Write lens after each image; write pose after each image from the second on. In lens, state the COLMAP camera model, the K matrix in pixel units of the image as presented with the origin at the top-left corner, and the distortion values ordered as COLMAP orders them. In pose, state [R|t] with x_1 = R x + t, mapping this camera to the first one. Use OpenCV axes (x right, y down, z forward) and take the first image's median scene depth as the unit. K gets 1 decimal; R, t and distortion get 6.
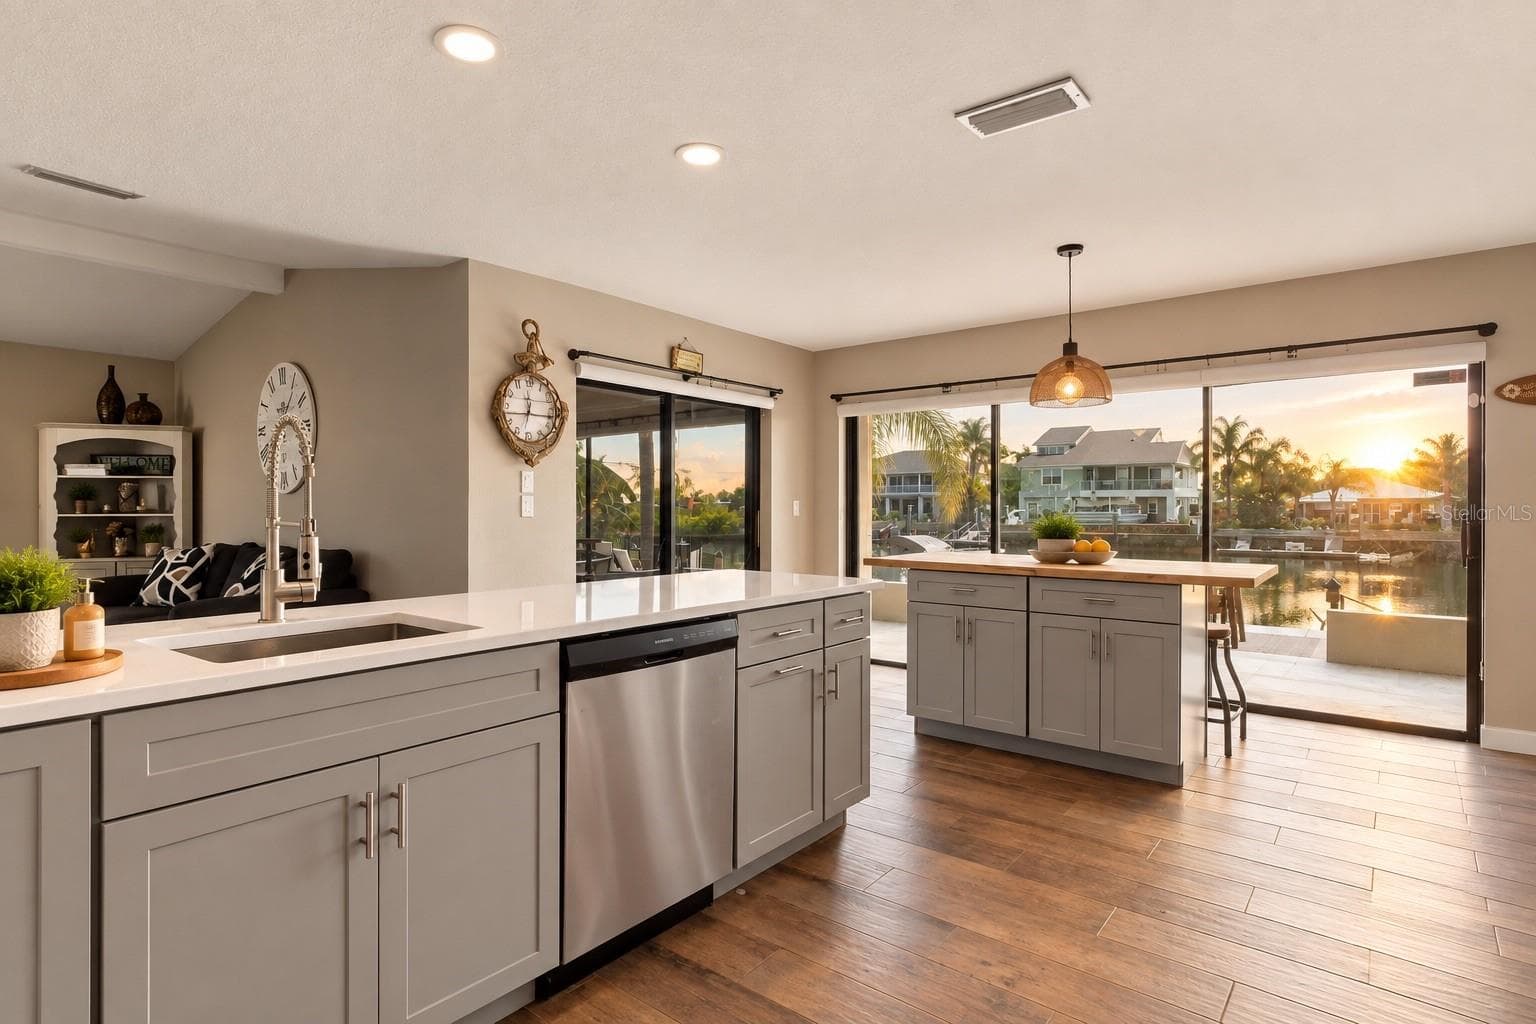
lens RADIAL K [[779.1, 0, 768.0], [0, 779.1, 512.0], [0, 0, 1]] dist [0.002414, 0.000143]
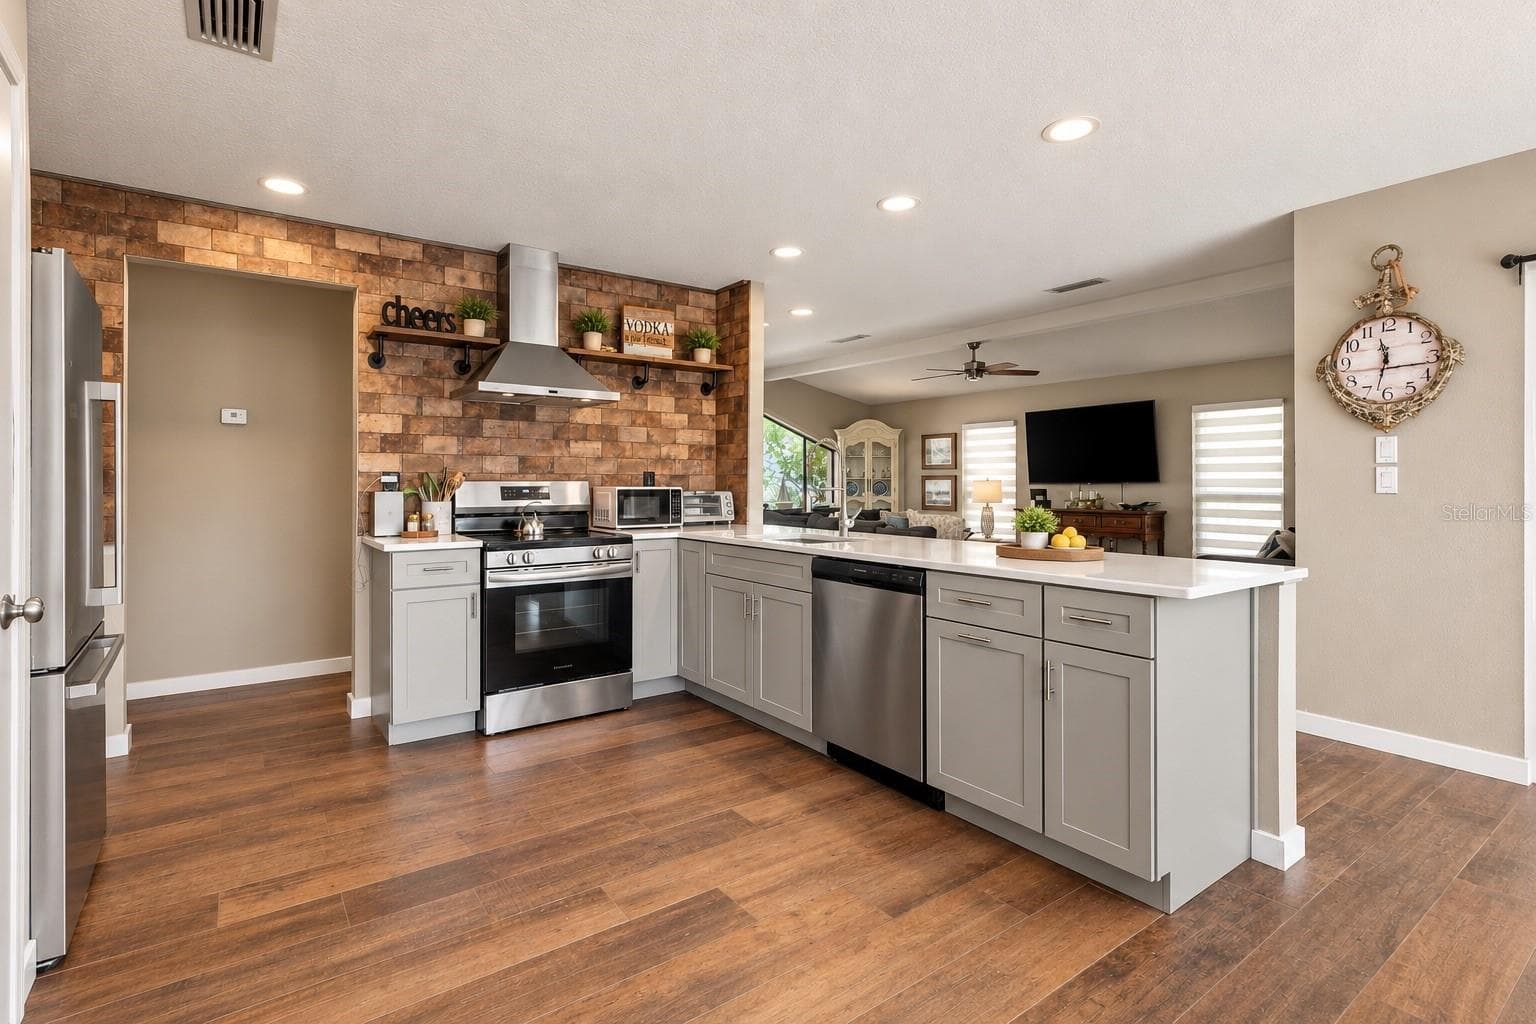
lens RADIAL K [[779.1, 0, 768.0], [0, 779.1, 512.0], [0, 0, 1]] dist [0.002414, 0.000143]
pose [[-0.281299, 0.034976, -0.958982, 0.243893], [-0.003624, 0.999290, 0.037509, -0.000567], [0.959613, 0.014027, -0.280973, 0.228826]]
